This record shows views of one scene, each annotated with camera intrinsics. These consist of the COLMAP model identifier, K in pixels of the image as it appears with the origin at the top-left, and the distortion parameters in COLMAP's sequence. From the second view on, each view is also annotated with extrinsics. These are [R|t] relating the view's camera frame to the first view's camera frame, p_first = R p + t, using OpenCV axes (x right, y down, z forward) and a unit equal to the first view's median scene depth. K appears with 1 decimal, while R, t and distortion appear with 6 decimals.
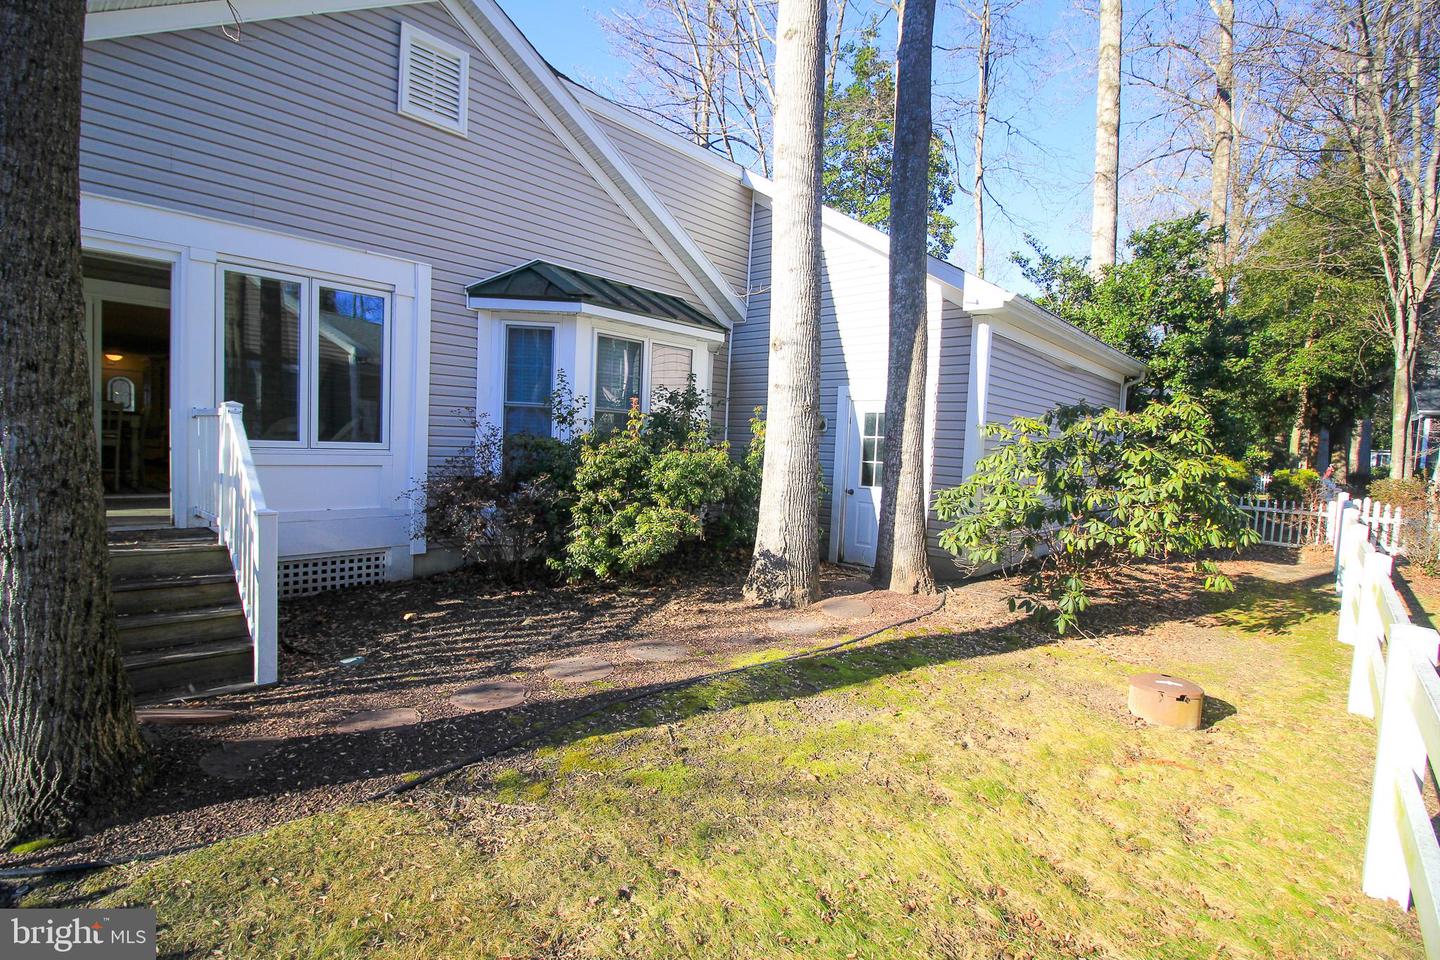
lens RADIAL K [[680.7, 0, 718.8], [0, 680.7, 476.5], [0, 0, 1]] dist [-0.001486, -0.013767]
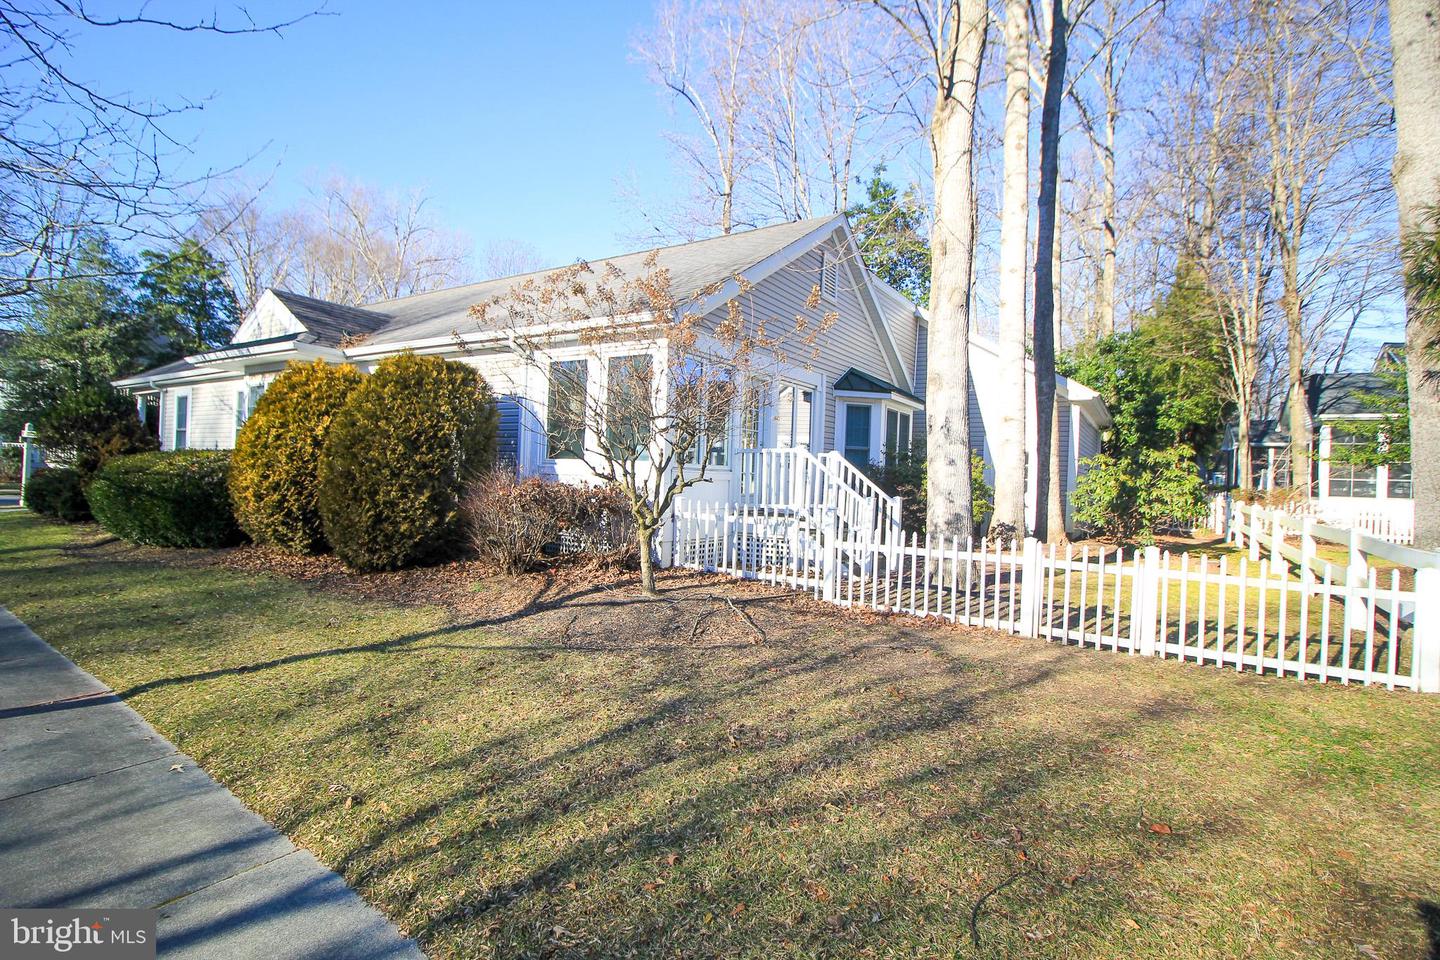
lens RADIAL K [[680.7, 0, 718.8], [0, 680.7, 476.5], [0, 0, 1]] dist [-0.001486, -0.013767]
pose [[0.984232, -0.004011, 0.176837, -0.751630], [0.010631, 0.999277, -0.036506, 0.025356], [-0.176563, 0.037810, 0.983563, -0.554112]]
